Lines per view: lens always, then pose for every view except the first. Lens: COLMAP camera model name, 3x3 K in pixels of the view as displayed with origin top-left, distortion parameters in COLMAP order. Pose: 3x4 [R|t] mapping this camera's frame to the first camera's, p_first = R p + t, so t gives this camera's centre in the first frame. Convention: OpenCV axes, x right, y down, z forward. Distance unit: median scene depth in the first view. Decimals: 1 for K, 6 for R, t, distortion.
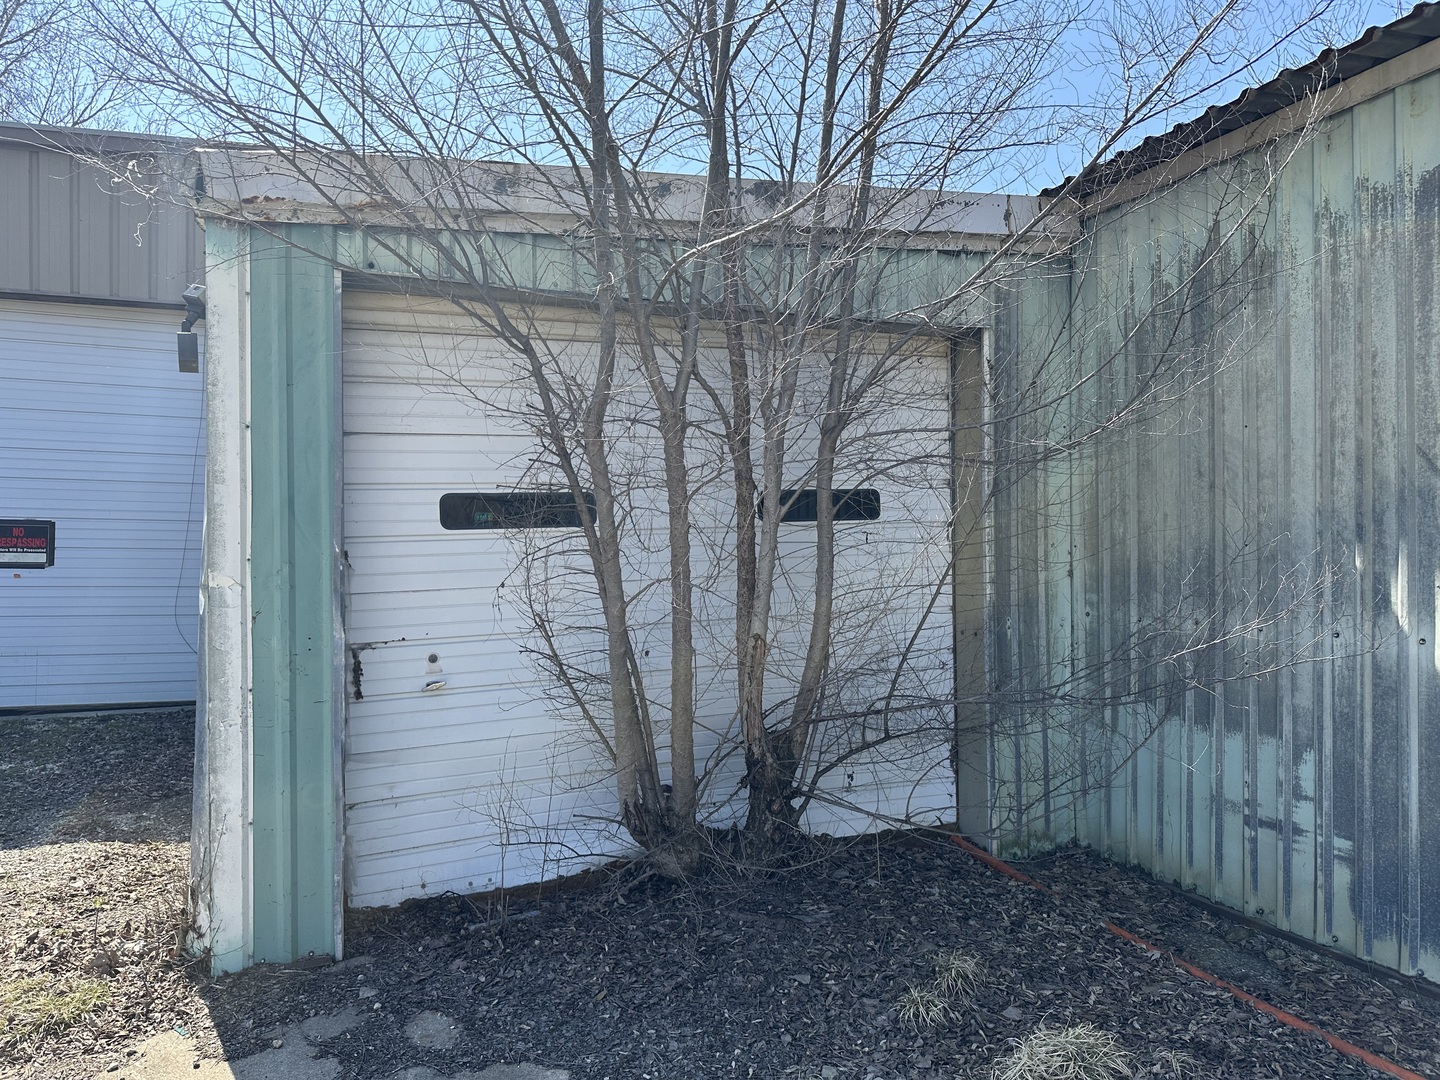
lens RADIAL K [[1004.4, 0, 711.8], [0, 1004.4, 540.2], [0, 0, 1]] dist [0.042195, -0.022425]
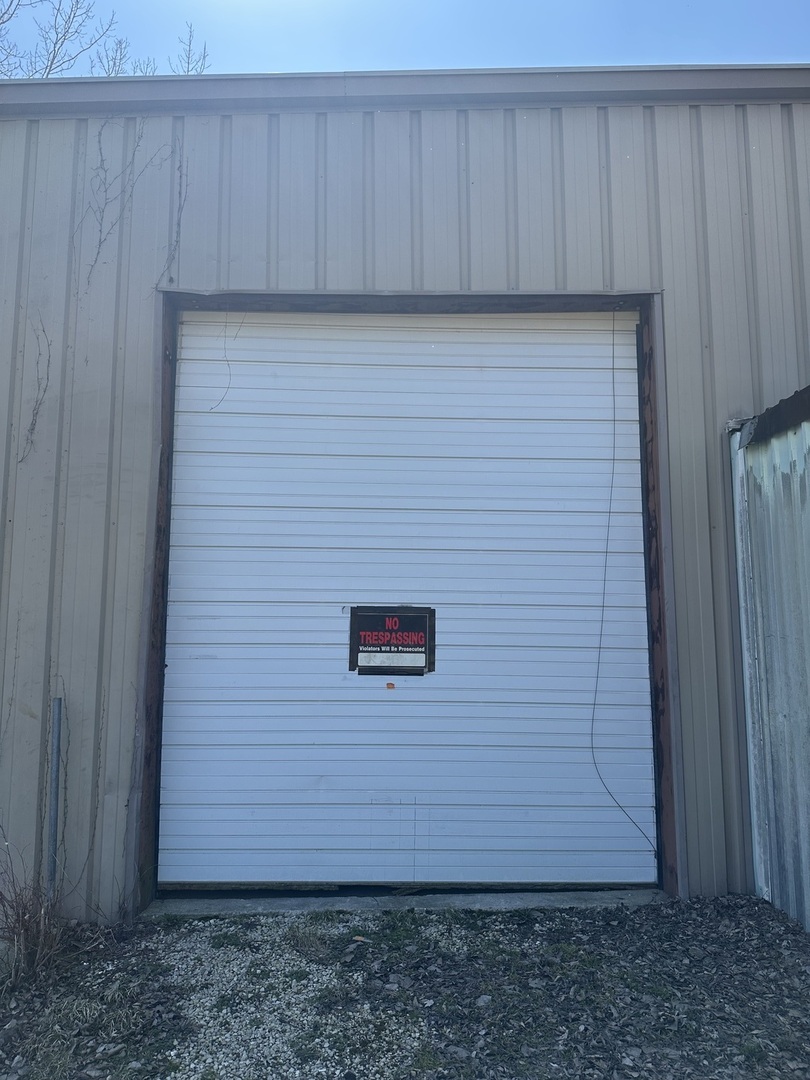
lens RADIAL K [[753.3, 0, 409.2], [0, 753.3, 533.9], [0, 0, 1]] dist [0.042195, -0.022425]
pose [[0.939116, -0.044543, -0.340701, -1.064062], [0.005040, 0.993240, -0.115965, -0.019823], [0.343563, 0.107188, 0.932993, 1.102644]]
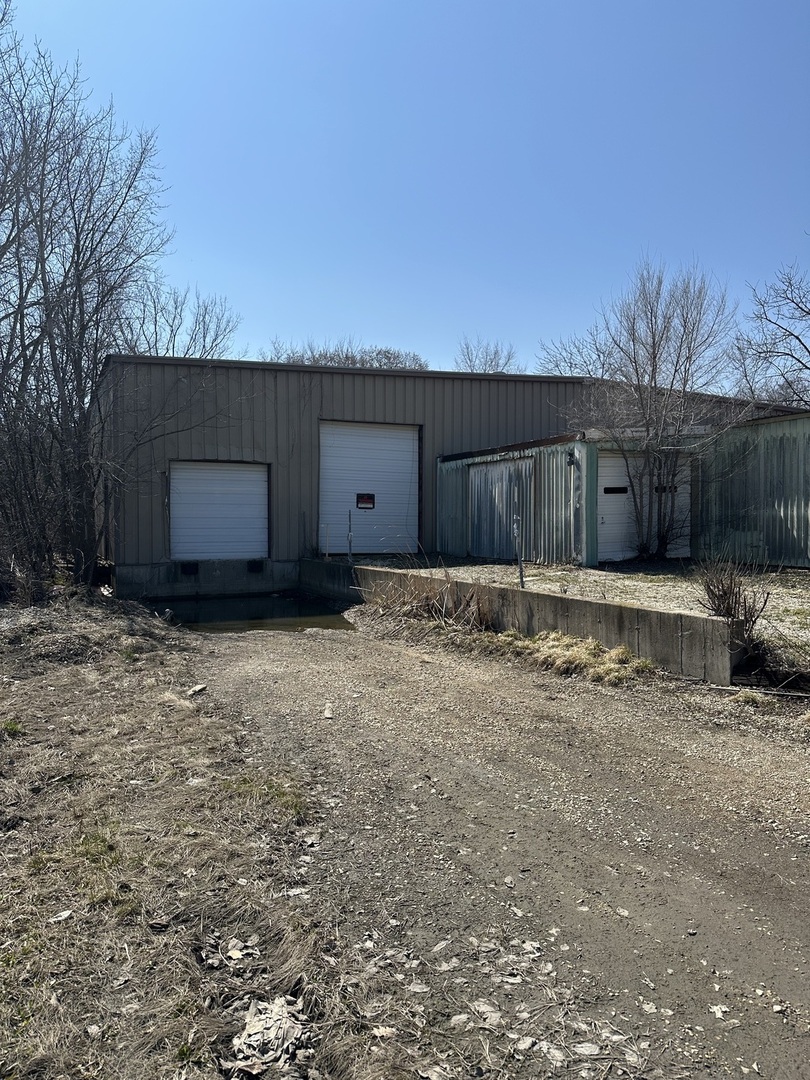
lens RADIAL K [[753.3, 0, 395.6], [0, 753.3, 534.8], [0, 0, 1]] dist [0.042195, -0.022425]
pose [[0.998346, 0.000989, 0.057482, -1.580578], [-0.002392, 0.999701, 0.024341, 0.110035], [-0.057440, -0.024439, 0.998050, -2.898293]]
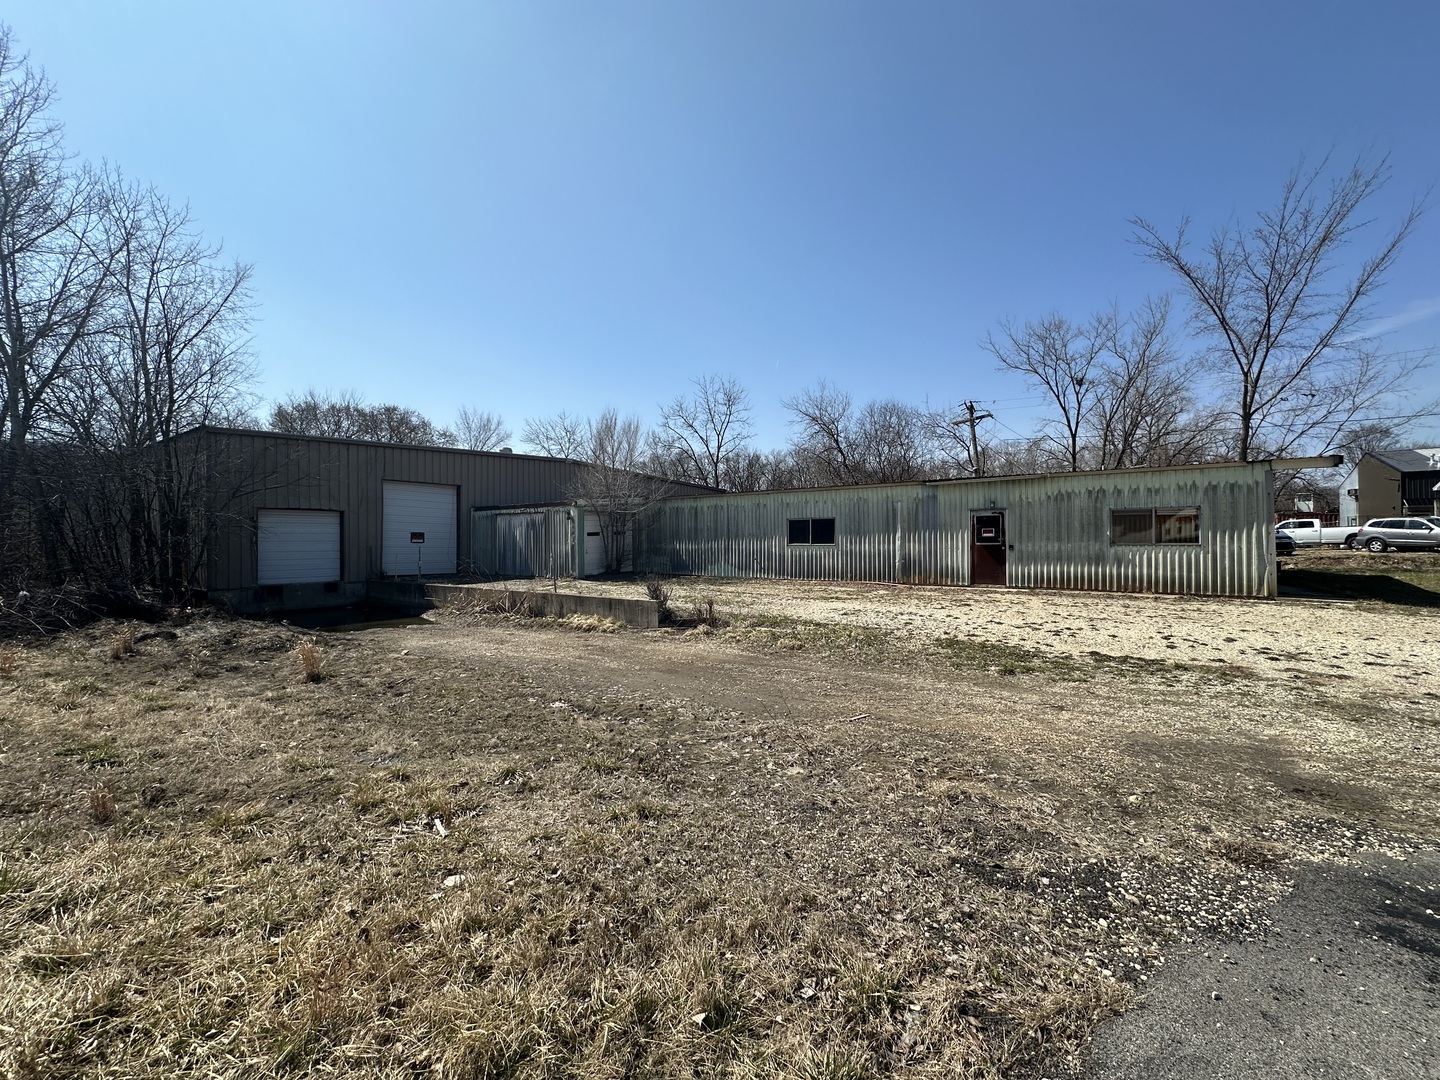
lens RADIAL K [[573.4, 0, 720.3], [0, 573.4, 542.9], [0, 0, 1]] dist [-0.006245, 0.001505]
pose [[0.825486, -0.003254, 0.564413, -2.193611], [-0.001961, 0.999961, 0.008633, 0.004198], [-0.564419, -0.008233, 0.825447, -3.971715]]
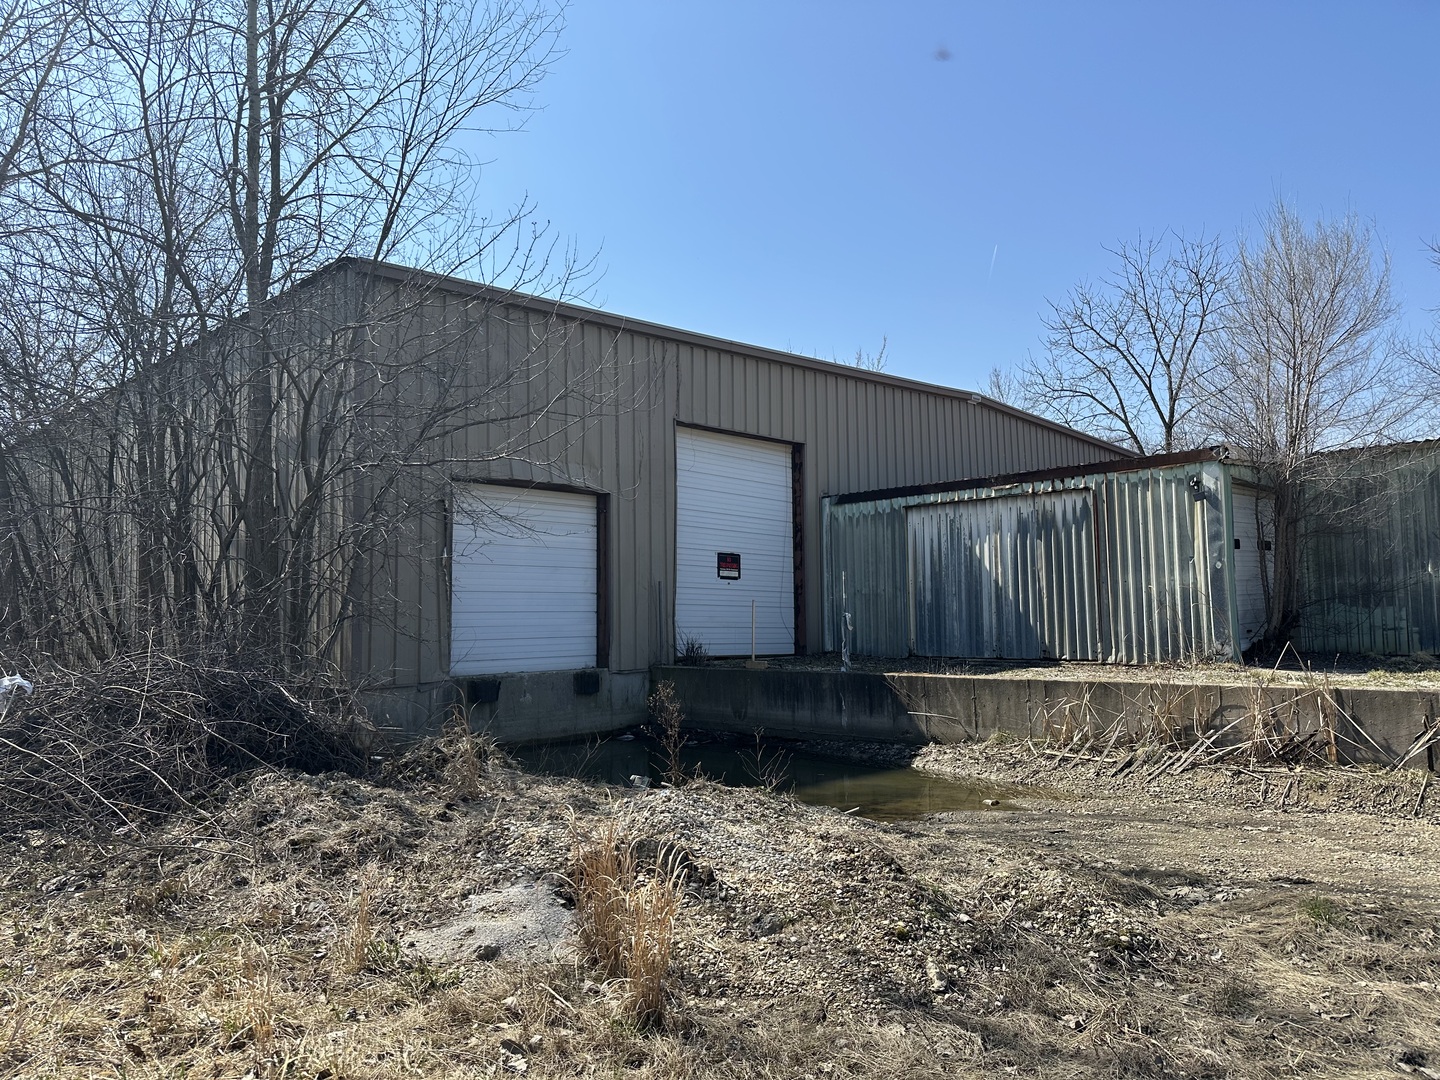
lens RADIAL K [[1004.4, 0, 710.7], [0, 1004.4, 537.9], [0, 0, 1]] dist [0.042195, -0.022425]
pose [[0.916284, 0.024338, 0.399790, -3.149041], [0.006603, 0.997099, -0.075834, 0.197425], [-0.400475, 0.072125, 0.913465, -1.418897]]
